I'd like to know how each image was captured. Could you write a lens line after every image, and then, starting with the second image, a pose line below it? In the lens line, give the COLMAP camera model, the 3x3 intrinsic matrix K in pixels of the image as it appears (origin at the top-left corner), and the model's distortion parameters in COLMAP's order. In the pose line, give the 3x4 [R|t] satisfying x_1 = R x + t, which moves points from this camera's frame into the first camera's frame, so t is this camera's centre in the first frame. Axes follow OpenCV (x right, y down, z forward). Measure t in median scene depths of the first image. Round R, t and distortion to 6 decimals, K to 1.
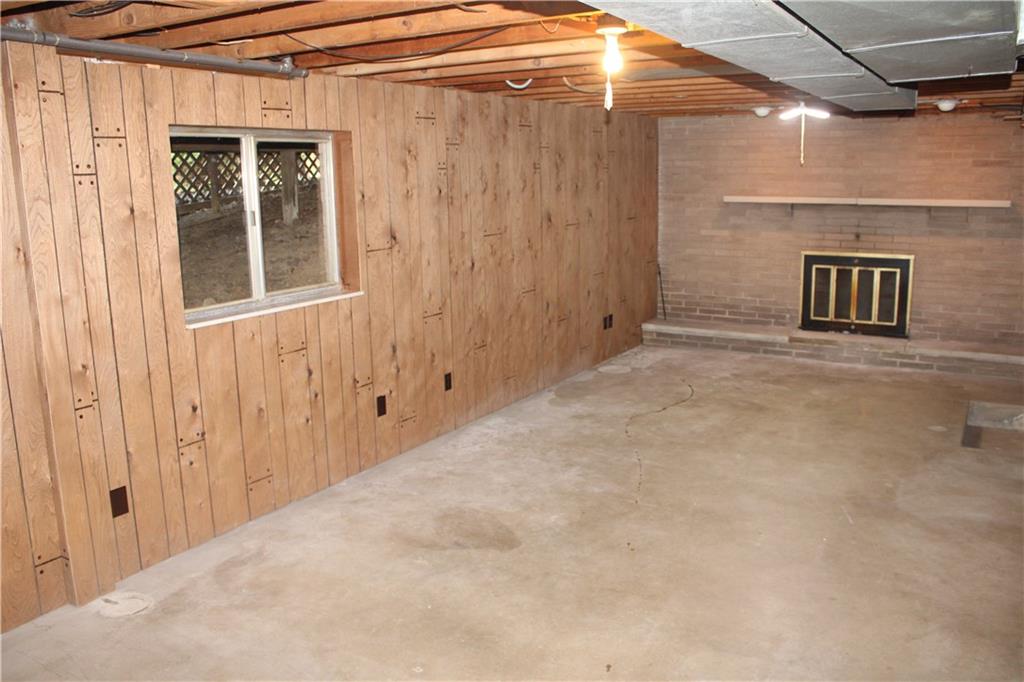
lens RADIAL K [[852.6, 0, 502.6], [0, 852.6, 348.2], [0, 0, 1]] dist [-0.154224, 0.109270]
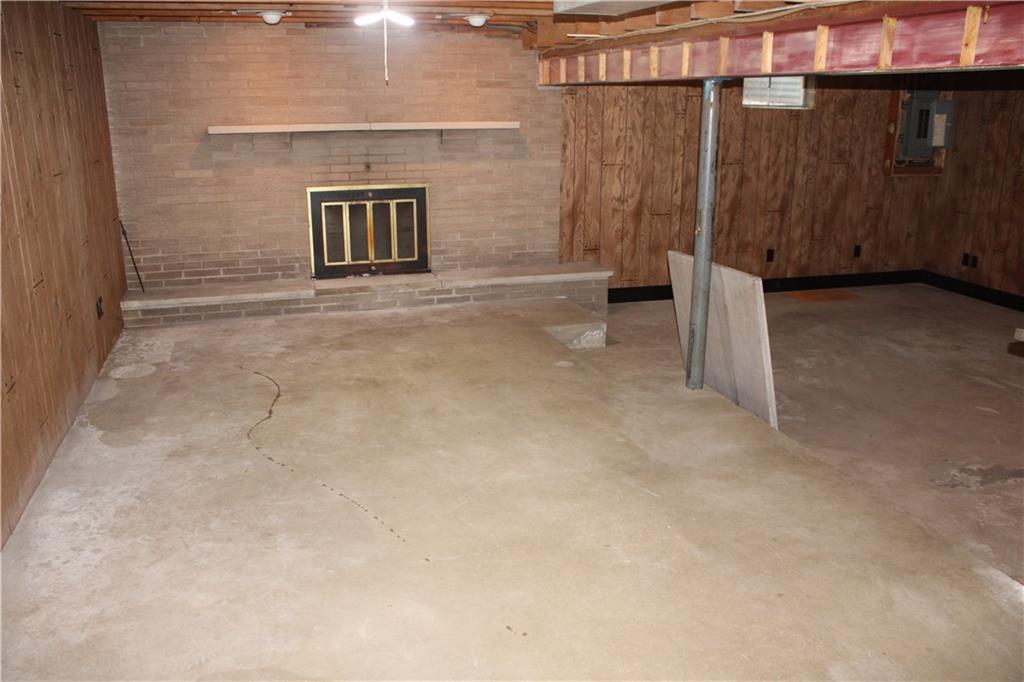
lens RADIAL K [[852.6, 0, 518.9], [0, 852.6, 344.3], [0, 0, 1]] dist [-0.154224, 0.109270]
pose [[0.659632, -0.191725, 0.726723, -0.169593], [0.137006, 0.981389, 0.134554, -0.050317], [-0.738996, 0.010809, 0.673623, 0.292100]]
